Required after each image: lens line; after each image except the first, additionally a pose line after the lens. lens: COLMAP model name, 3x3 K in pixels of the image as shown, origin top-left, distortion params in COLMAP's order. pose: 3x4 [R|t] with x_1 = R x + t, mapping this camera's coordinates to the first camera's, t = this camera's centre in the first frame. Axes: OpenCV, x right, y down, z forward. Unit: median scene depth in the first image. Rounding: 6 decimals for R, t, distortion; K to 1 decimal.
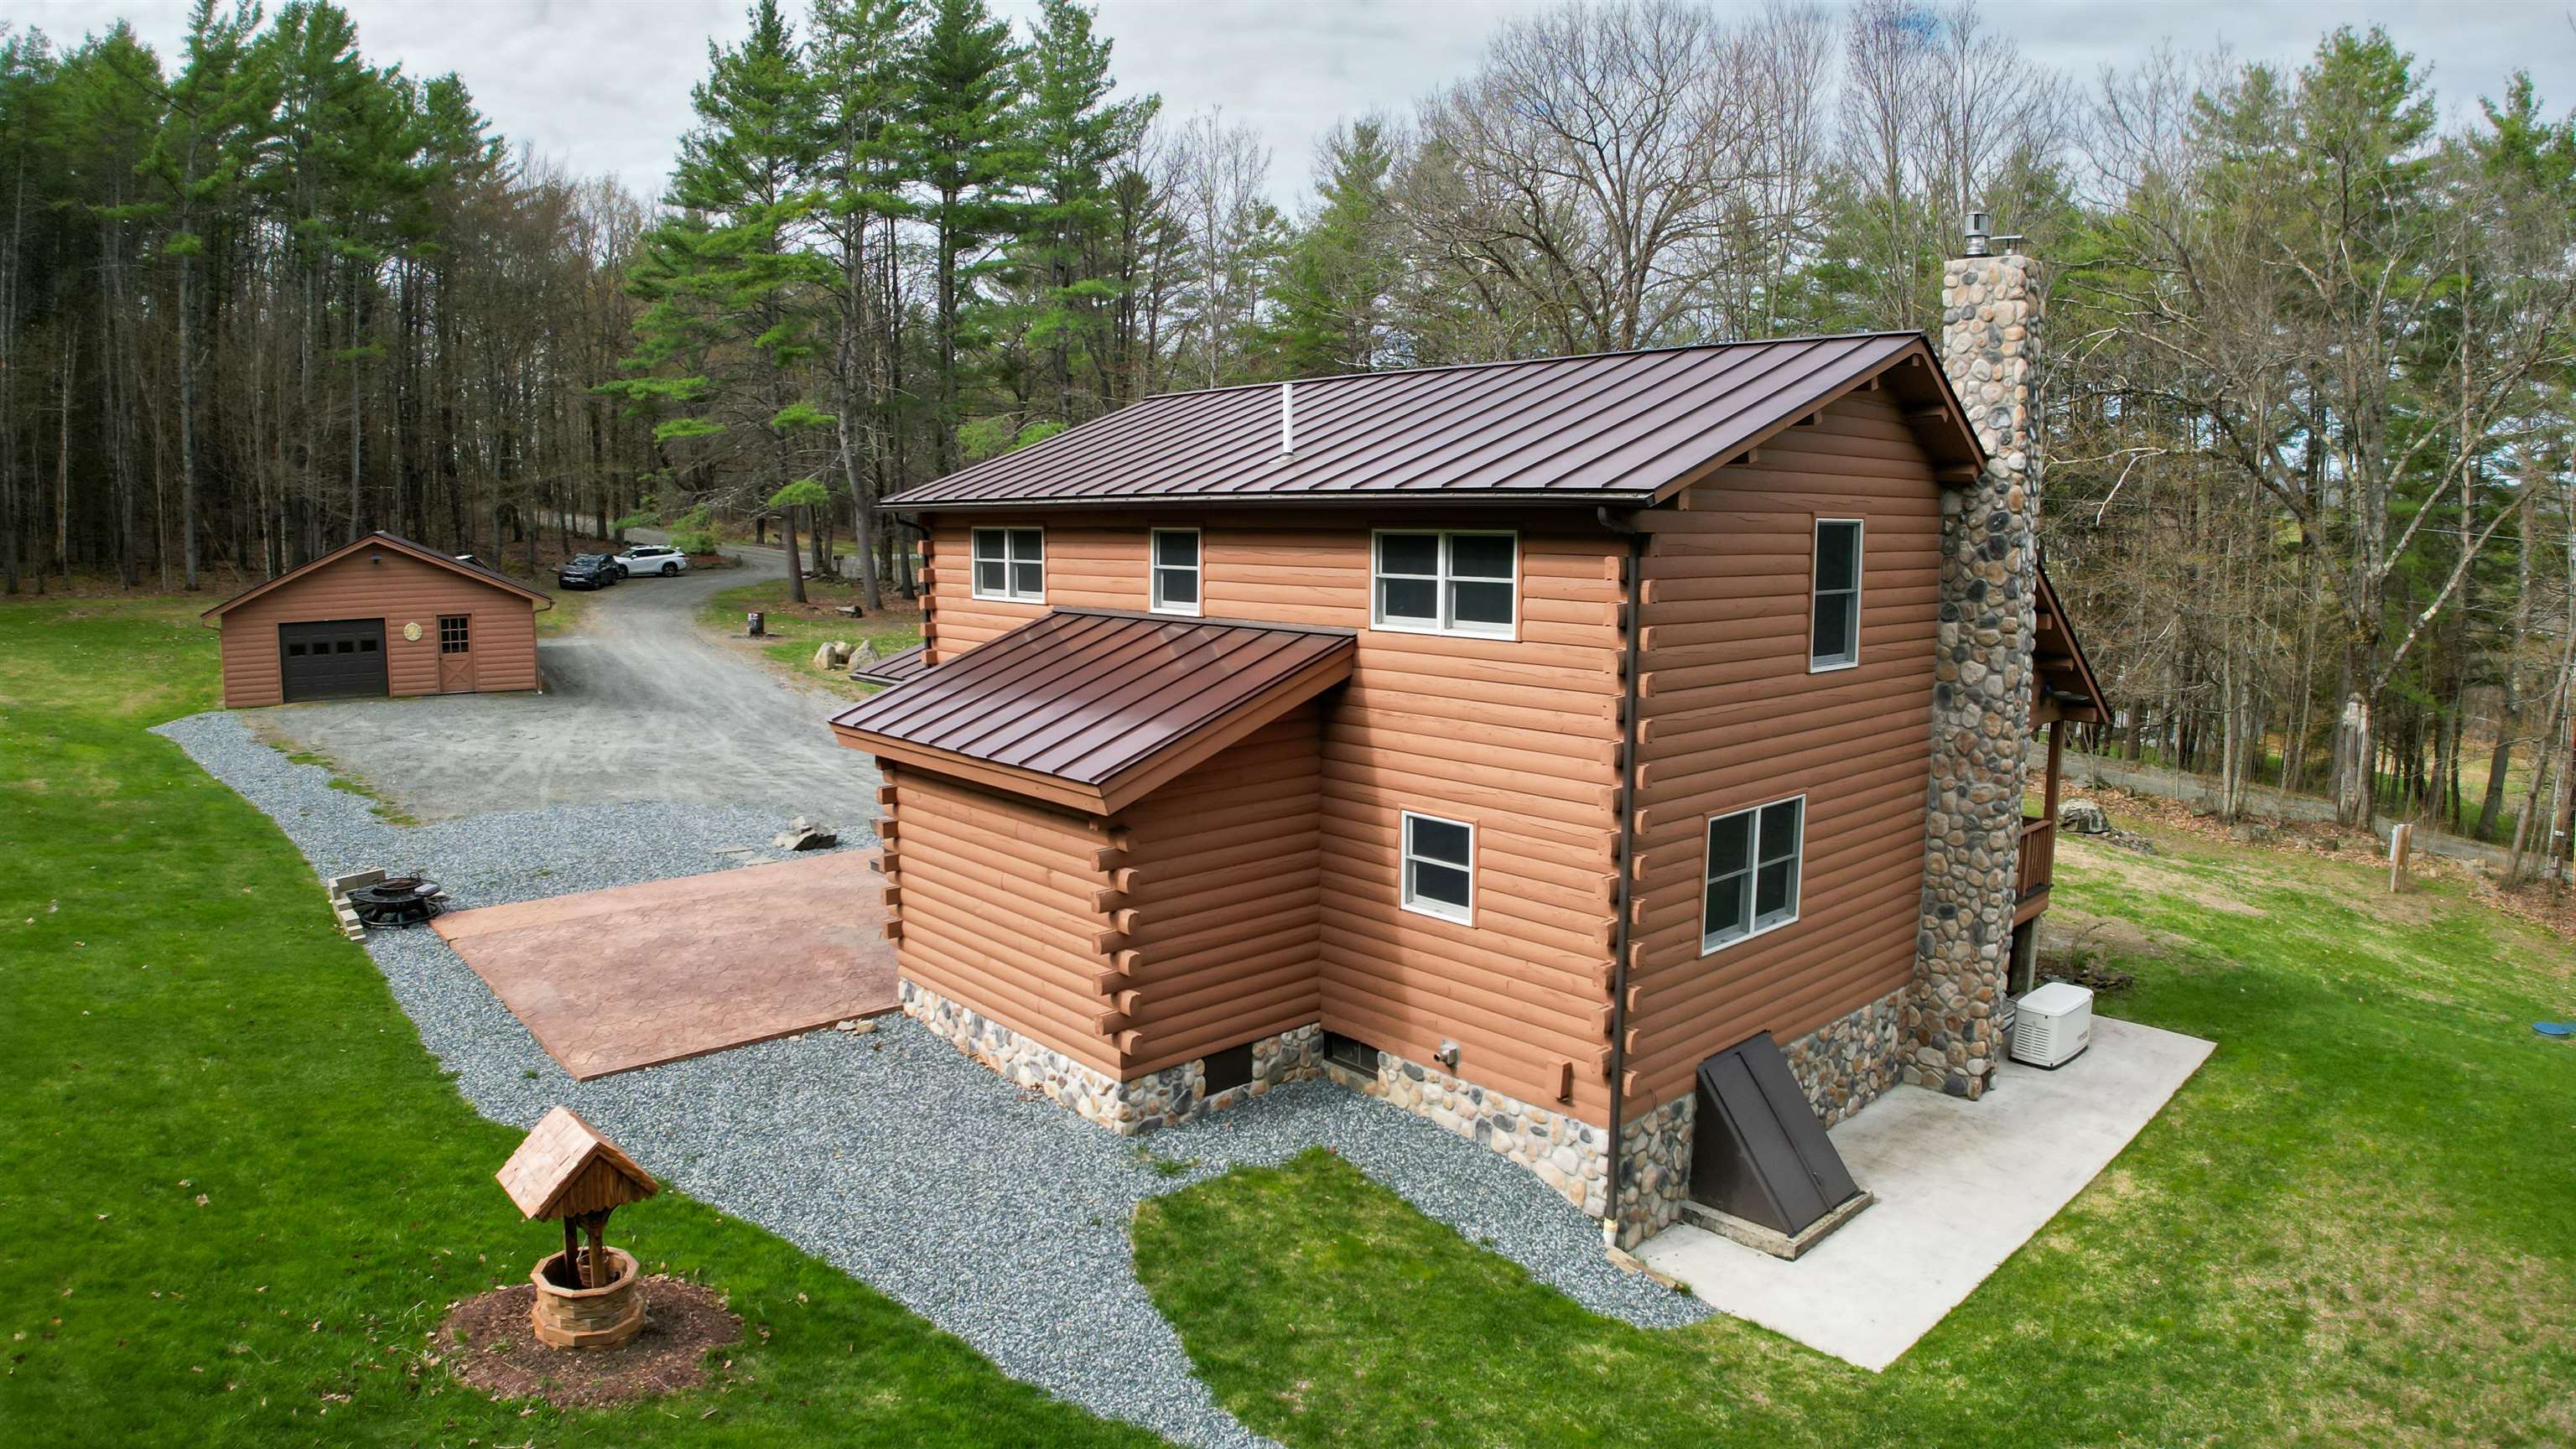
lens RADIAL K [[1489.8, 0, 1288.0], [0, 1489.8, 724.5], [0, 0, 1]] dist [-0.173340, 0.000172]
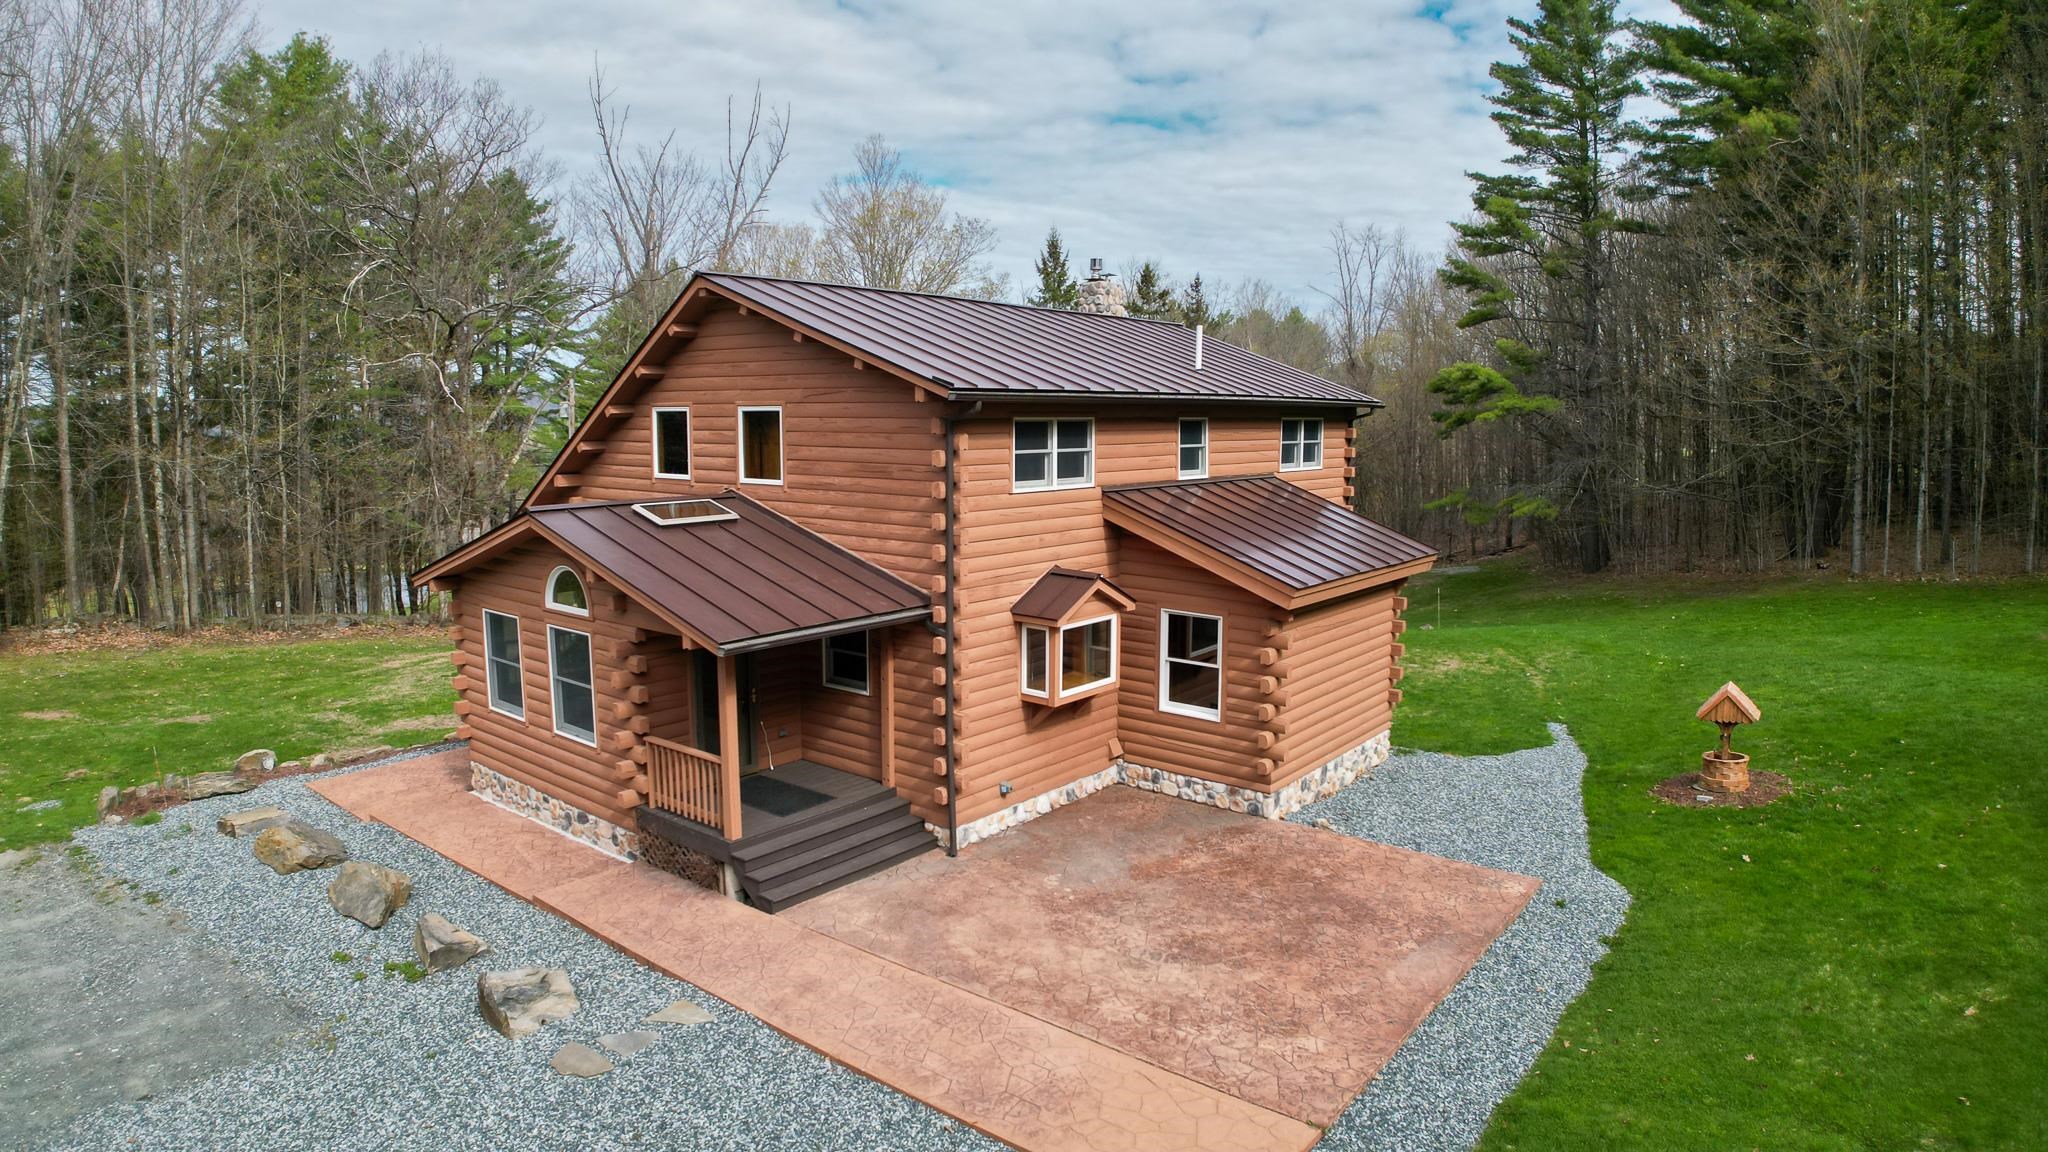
lens RADIAL K [[1184.4, 0, 1024.0], [0, 1184.4, 576.0], [0, 0, 1]] dist [-0.173340, 0.000172]
pose [[-0.157020, -0.137206, 0.978018, -1.128470], [0.135225, 0.977988, 0.158913, -0.178674], [-0.978294, 0.157205, -0.135010, 1.285632]]
